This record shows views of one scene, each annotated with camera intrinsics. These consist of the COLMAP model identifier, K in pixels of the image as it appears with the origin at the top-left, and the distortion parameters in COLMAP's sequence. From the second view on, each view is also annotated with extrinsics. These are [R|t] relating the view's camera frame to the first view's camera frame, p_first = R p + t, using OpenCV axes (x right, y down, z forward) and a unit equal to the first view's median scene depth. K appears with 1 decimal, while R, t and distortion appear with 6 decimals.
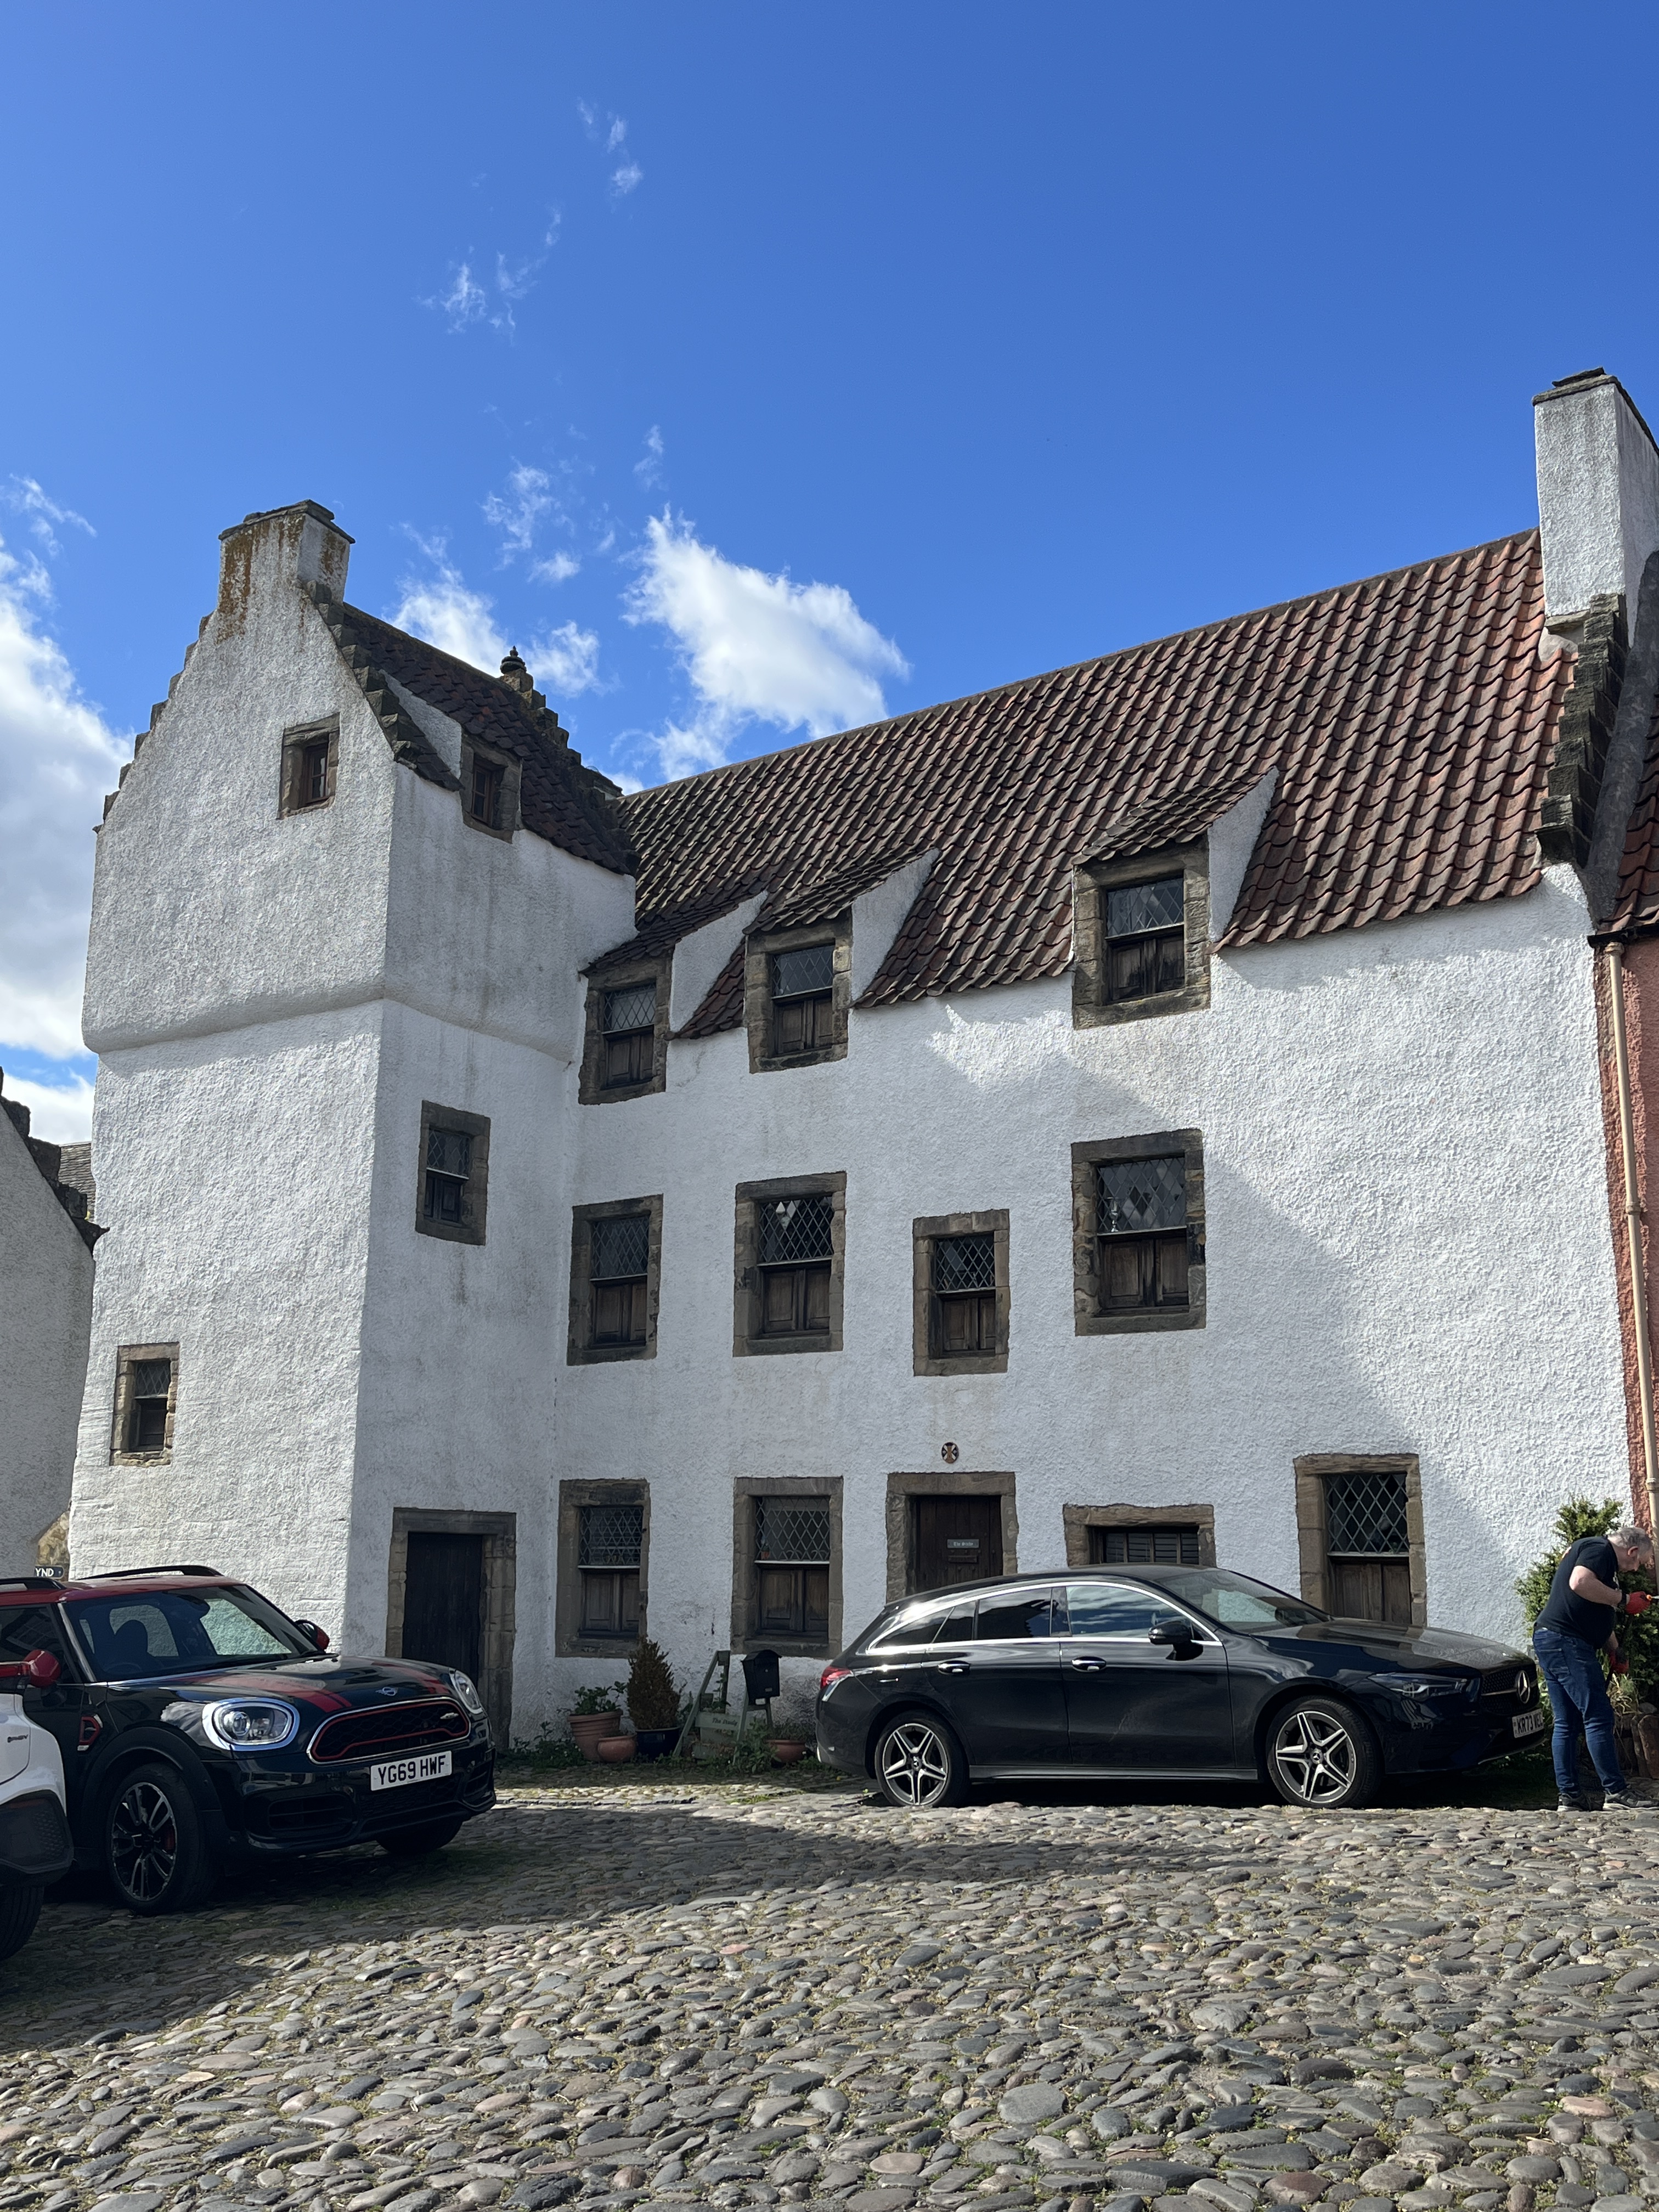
lens RADIAL K [[2041.2, 0, 837.0], [0, 2041.2, 1112.4], [0, 0, 1]] dist [0.076162, -0.037047]
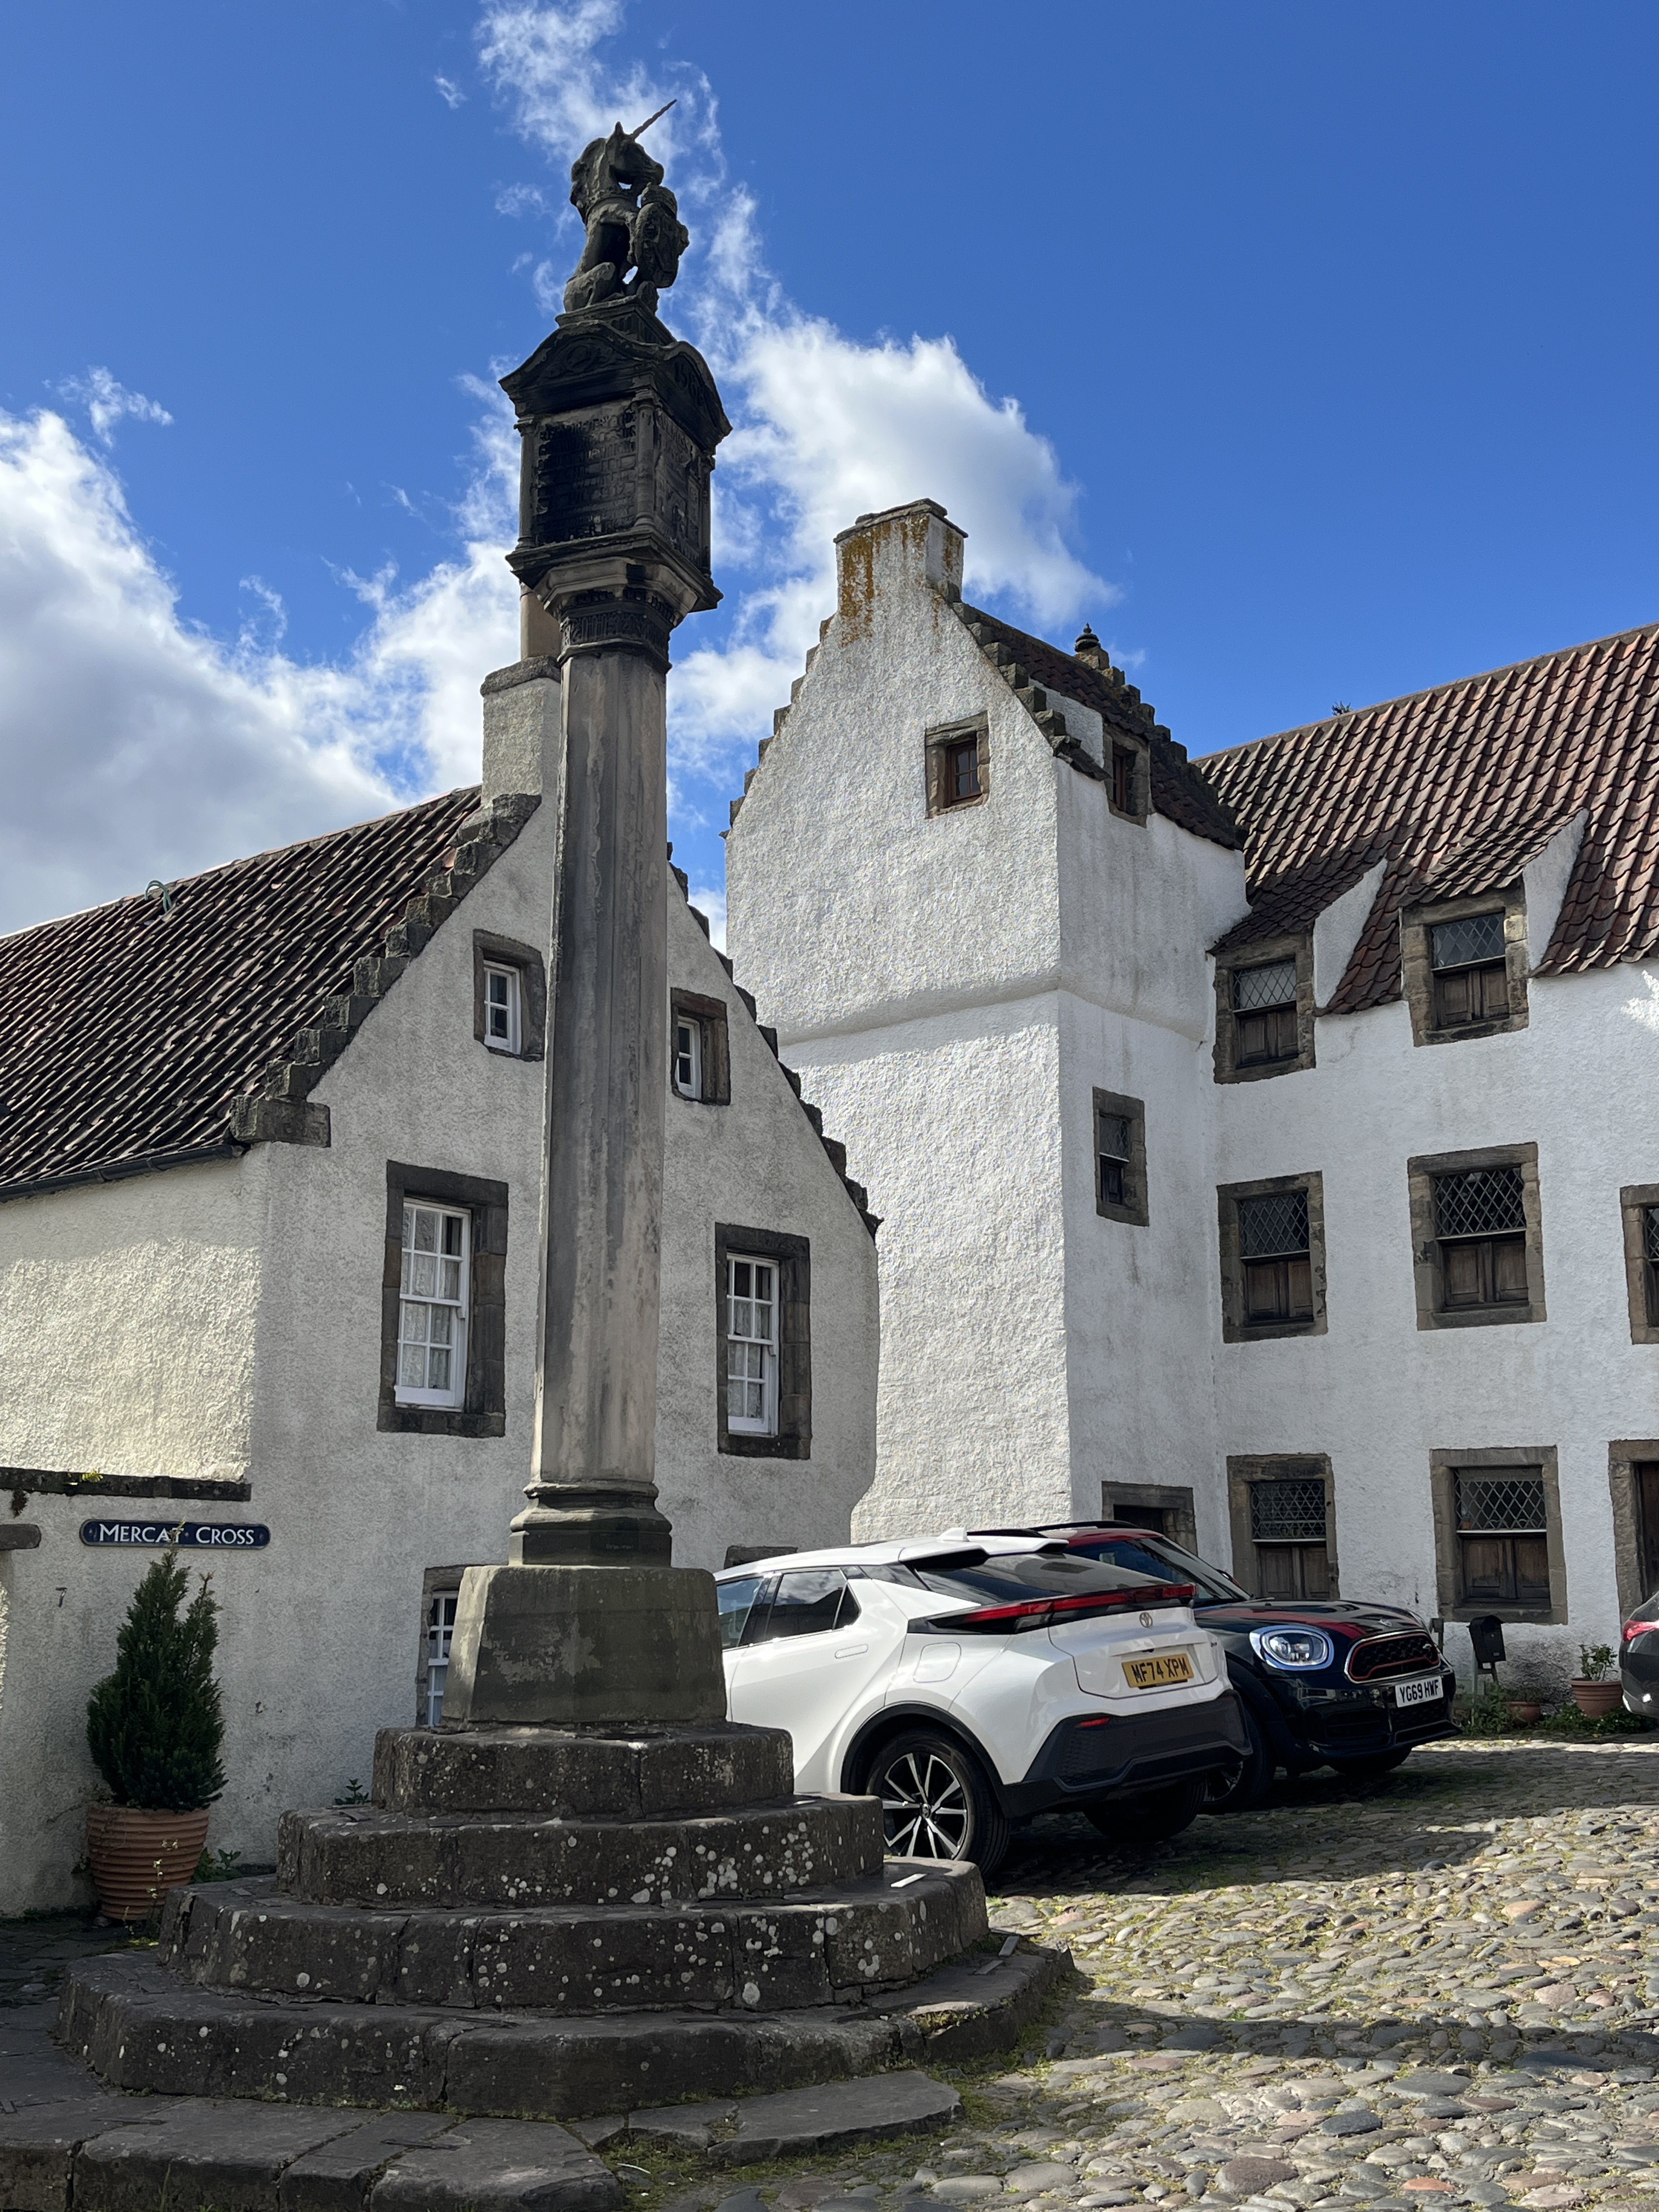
lens RADIAL K [[2295.9, 0, 794.4], [0, 2295.9, 1128.9], [0, 0, 1]] dist [0.050464, 0.000000]
pose [[0.992300, -0.034904, -0.118841, -0.214196], [0.037666, 0.999068, 0.021068, -0.014527], [0.117995, -0.025382, 0.992690, -0.156803]]
